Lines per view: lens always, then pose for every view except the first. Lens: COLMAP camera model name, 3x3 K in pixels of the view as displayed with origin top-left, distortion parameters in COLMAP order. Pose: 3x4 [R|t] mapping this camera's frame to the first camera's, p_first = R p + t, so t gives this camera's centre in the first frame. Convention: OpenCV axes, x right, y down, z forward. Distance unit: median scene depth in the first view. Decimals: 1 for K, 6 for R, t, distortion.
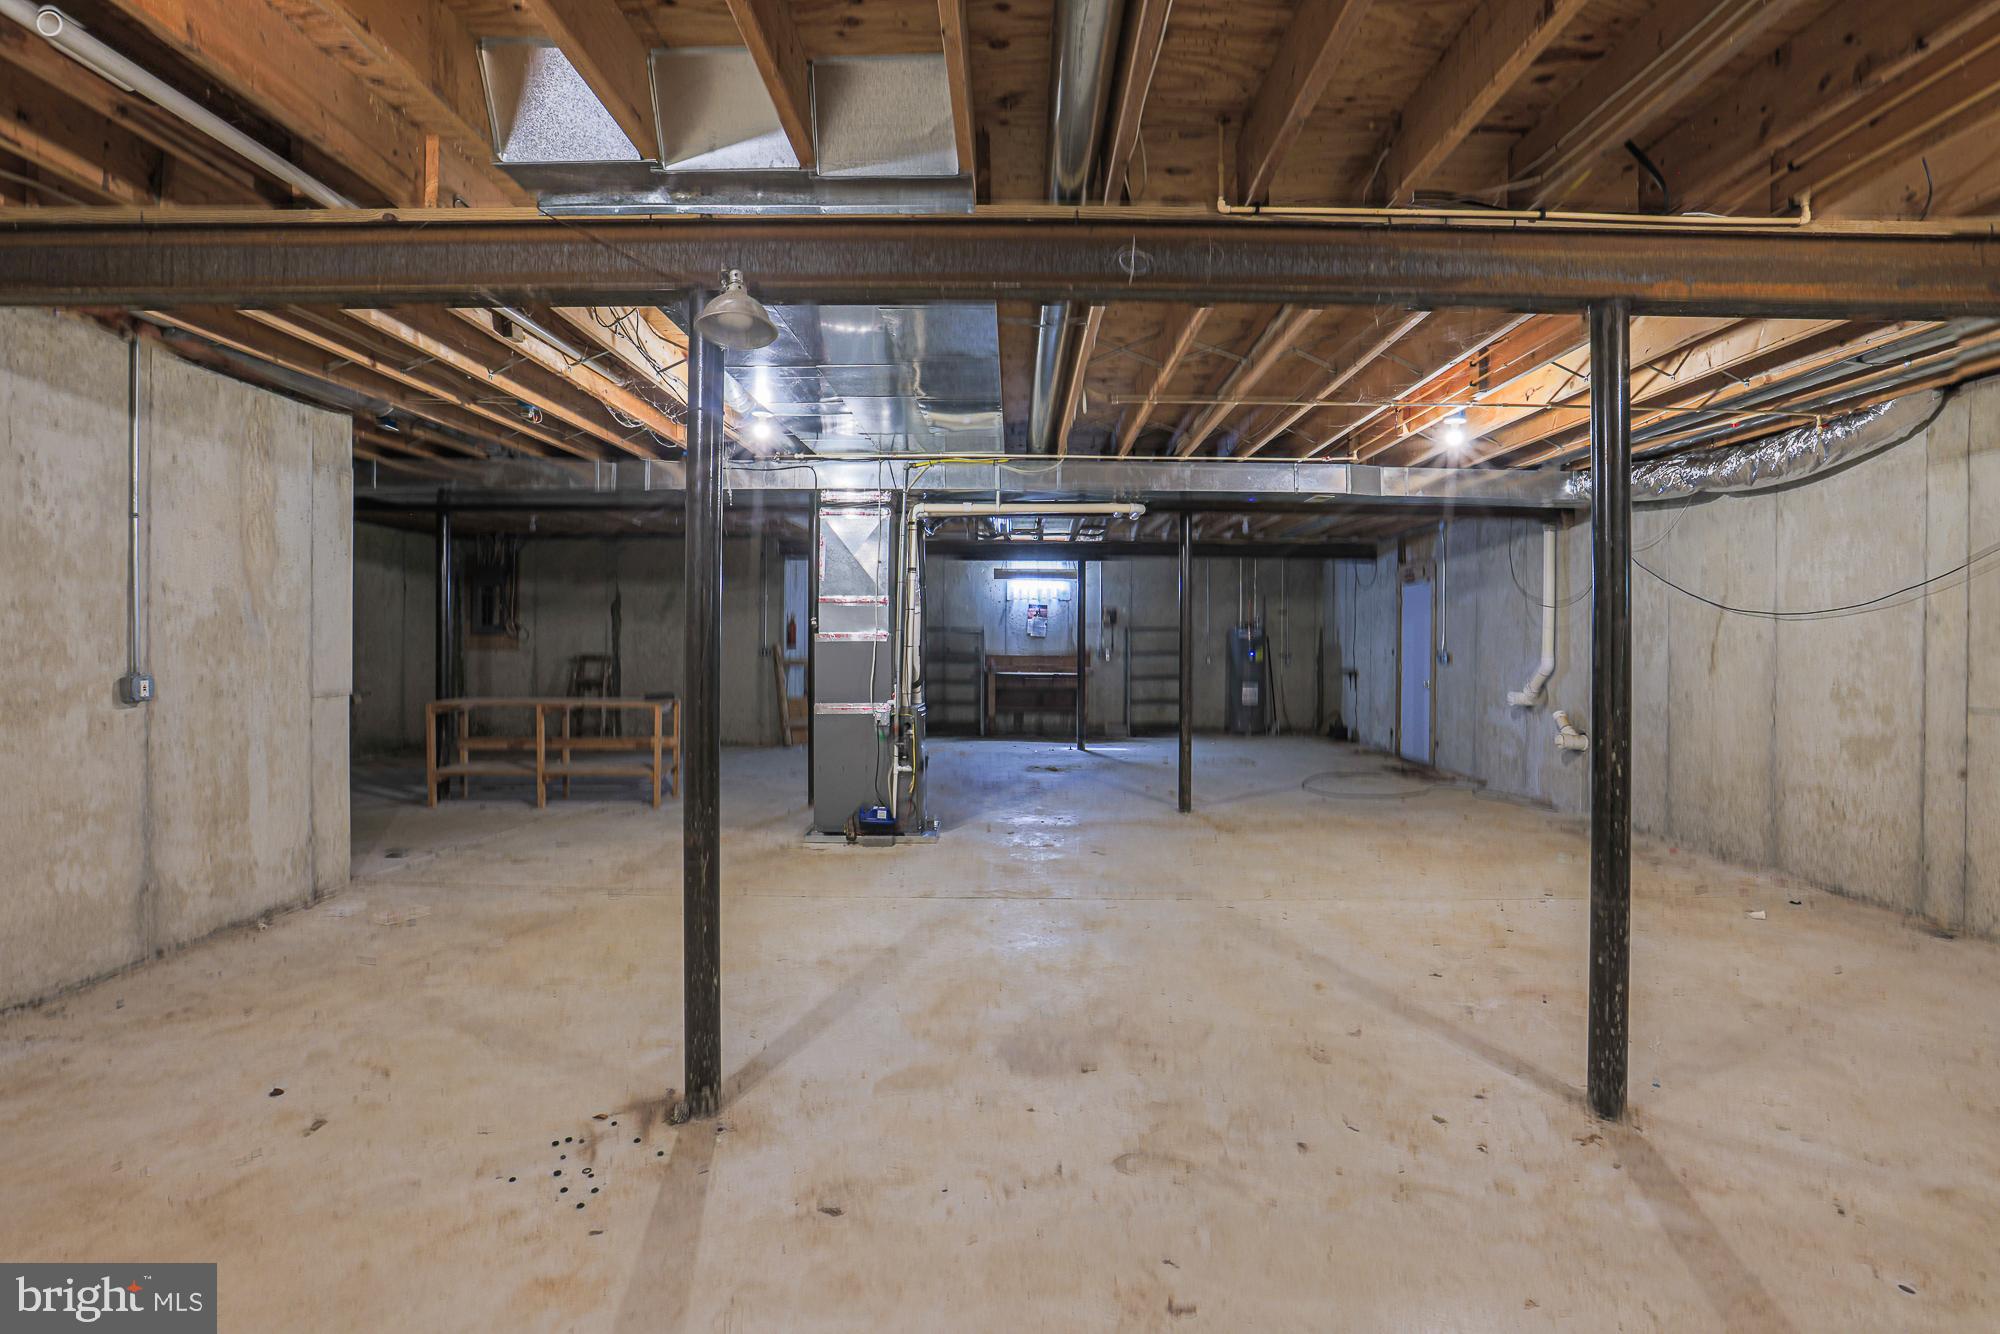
lens RADIAL K [[925.8, 0, 1005.0], [0, 925.8, 651.9], [0, 0, 1]] dist [-0.058437, 0.023329]
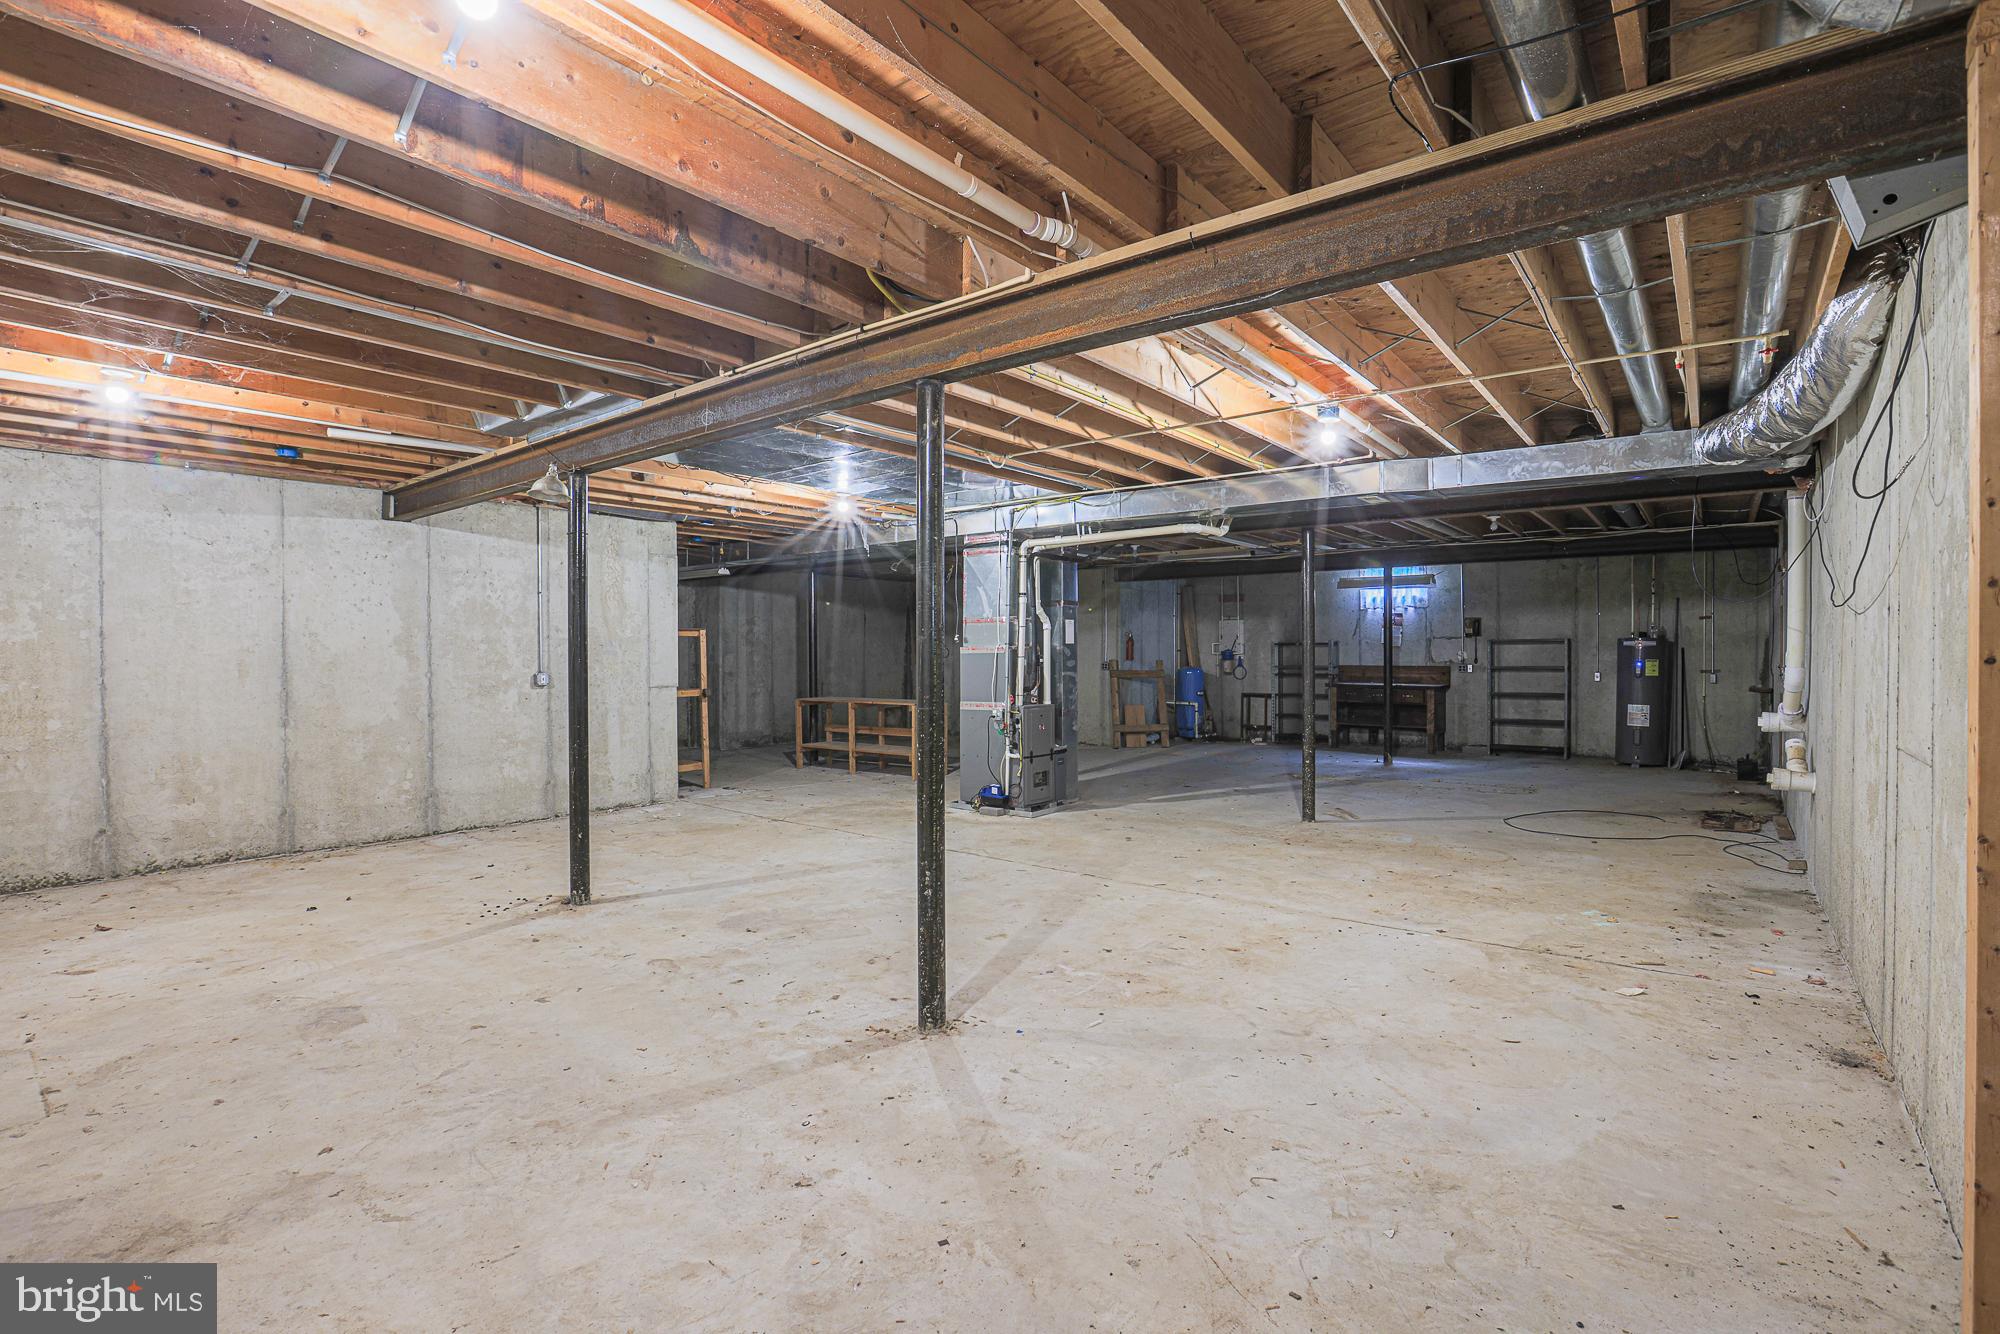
lens RADIAL K [[933.2, 0, 1008.1], [0, 933.2, 659.5], [0, 0, 1]] dist [-0.060988, 0.022179]
pose [[0.776617, -0.007752, -0.629925, 1.173281], [0.000894, 0.999937, -0.011203, 0.018384], [0.629973, 0.008137, 0.776575, 0.063974]]
